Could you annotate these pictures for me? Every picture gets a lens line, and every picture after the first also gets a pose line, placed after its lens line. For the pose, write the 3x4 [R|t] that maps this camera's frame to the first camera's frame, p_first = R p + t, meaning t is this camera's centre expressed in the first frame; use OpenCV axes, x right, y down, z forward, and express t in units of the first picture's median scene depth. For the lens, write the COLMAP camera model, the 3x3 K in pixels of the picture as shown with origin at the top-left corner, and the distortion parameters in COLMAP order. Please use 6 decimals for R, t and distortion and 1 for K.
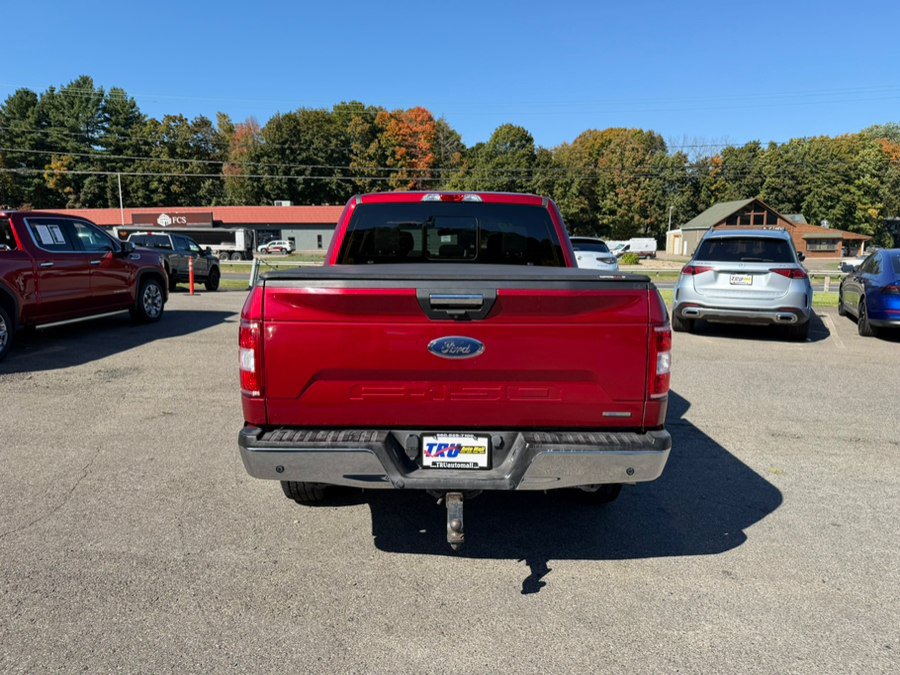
lens RADIAL K [[634.6, 0, 447.4], [0, 634.6, 342.0], [0, 0, 1]] dist [0.042039, -0.051789]
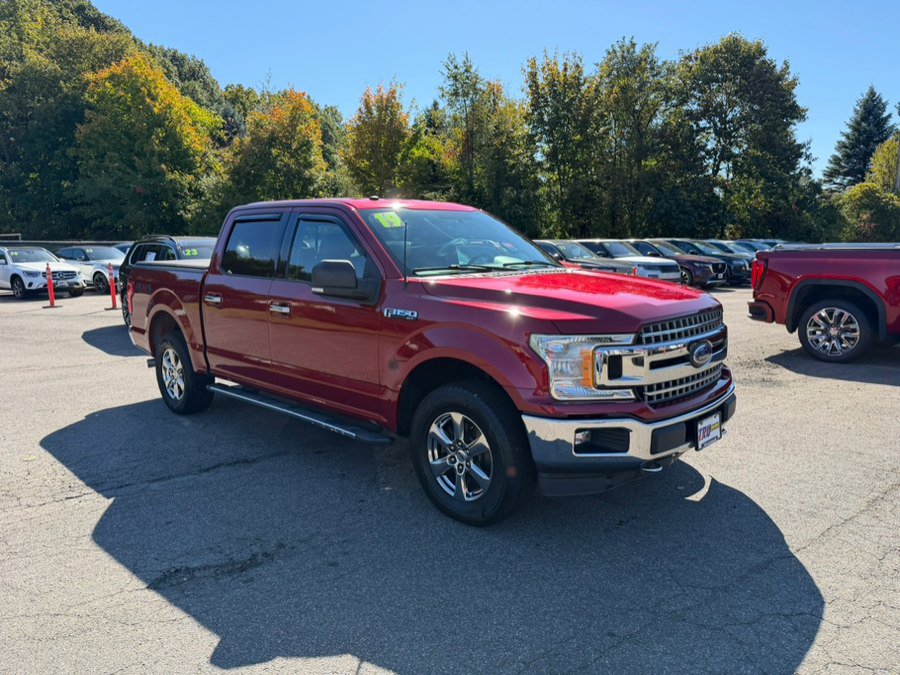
lens RADIAL K [[634.6, 0, 441.0], [0, 634.6, 338.4], [0, 0, 1]] dist [0.042039, -0.051789]
pose [[-0.714215, 0.103772, -0.692191, 0.033479], [-0.095646, 0.965201, 0.243390, -0.014762], [0.693360, 0.240038, -0.679436, 0.097498]]
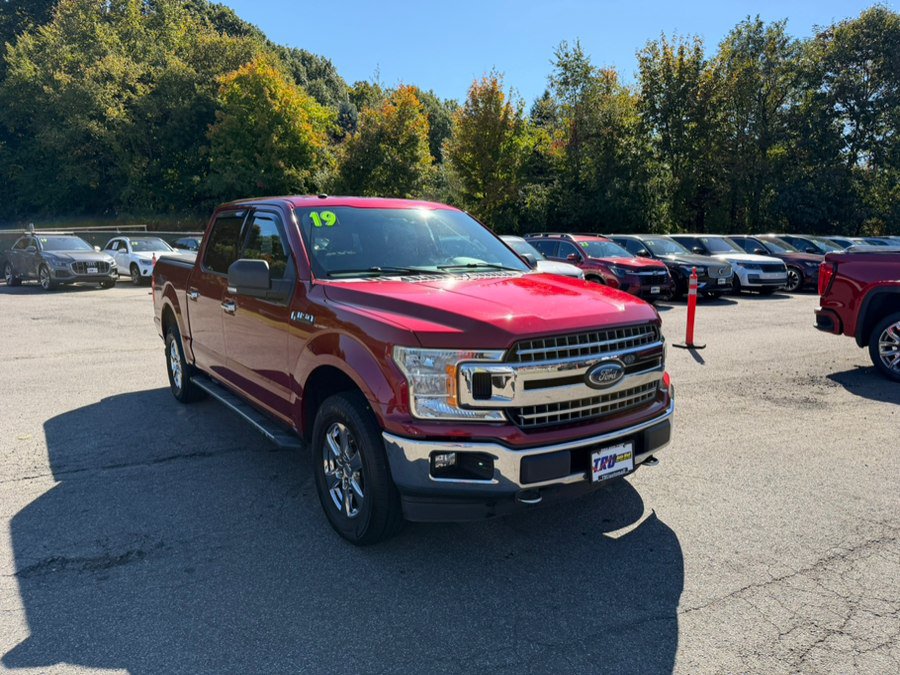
lens RADIAL K [[634.6, 0, 439.5], [0, 634.6, 336.1], [0, 0, 1]] dist [0.042039, -0.051789]
pose [[-0.831850, 0.079745, -0.549242, 0.022929], [-0.084841, 0.959721, 0.267840, -0.016127], [0.548478, 0.269401, -0.791578, 0.103202]]
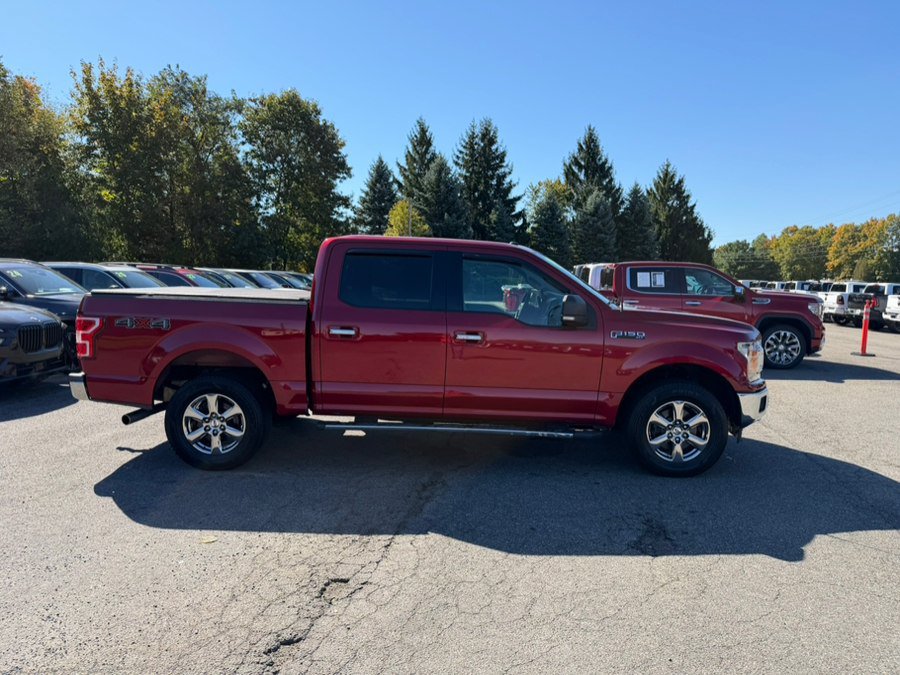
lens RADIAL K [[634.6, 0, 444.7], [0, 634.6, 343.7], [0, 0, 1]] dist [0.042039, -0.051789]
pose [[-0.034978, 0.095165, -0.994847, 0.059773], [-0.171685, 0.980085, 0.099789, -0.008854], [0.984531, 0.174290, -0.017943, 0.057578]]
